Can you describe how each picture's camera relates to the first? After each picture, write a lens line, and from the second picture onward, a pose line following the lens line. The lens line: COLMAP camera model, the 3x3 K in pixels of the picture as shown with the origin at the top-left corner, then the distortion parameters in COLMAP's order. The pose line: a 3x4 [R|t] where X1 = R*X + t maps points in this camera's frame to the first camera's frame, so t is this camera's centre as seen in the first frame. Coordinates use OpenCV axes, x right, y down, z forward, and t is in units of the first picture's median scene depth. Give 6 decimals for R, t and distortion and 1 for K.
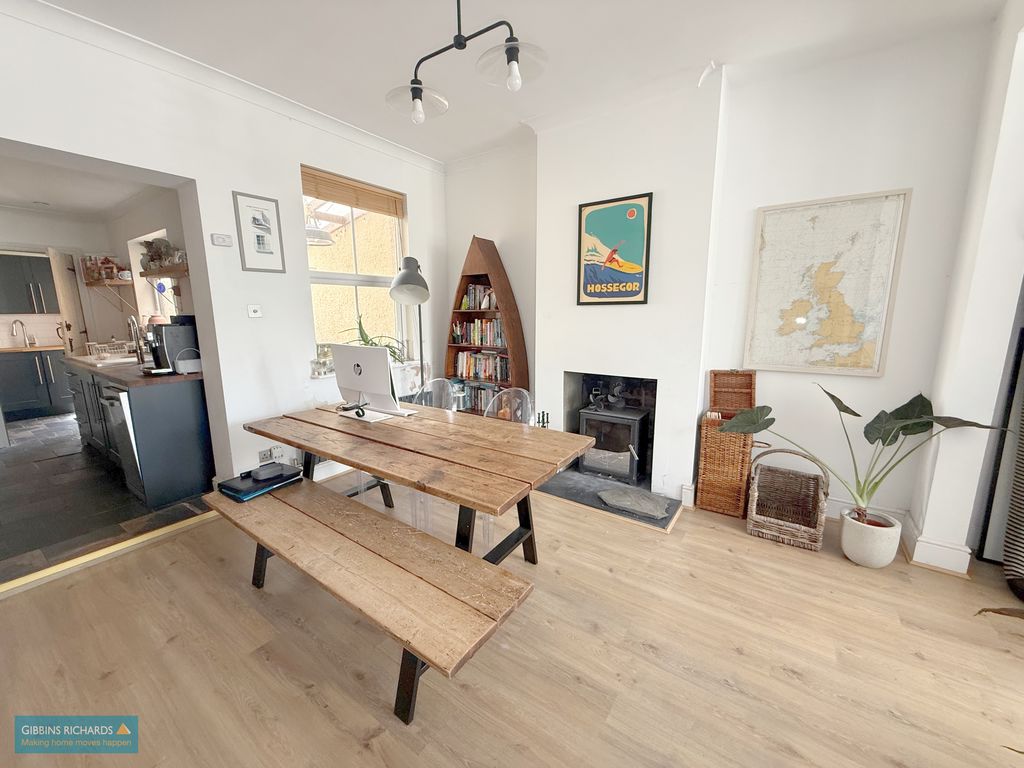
lens RADIAL K [[410.6, 0, 506.4], [0, 410.6, 386.6], [0, 0, 1]] dist [-0.001931, 0.000202]
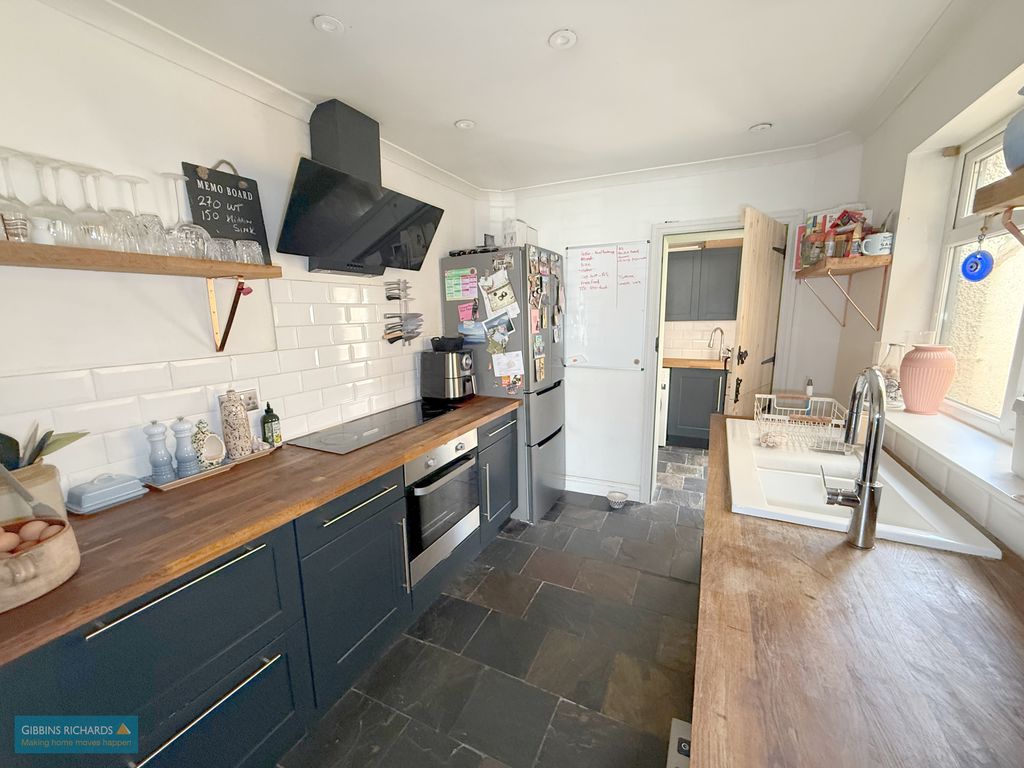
lens RADIAL K [[410.6, 0, 508.8], [0, 410.6, 387.0], [0, 0, 1]] dist [-0.001931, 0.000202]
pose [[0.156095, 0.180064, -0.971191, -0.556584], [-0.163369, 0.974408, 0.154403, -0.133235], [0.974138, 0.134561, 0.181518, 0.578541]]
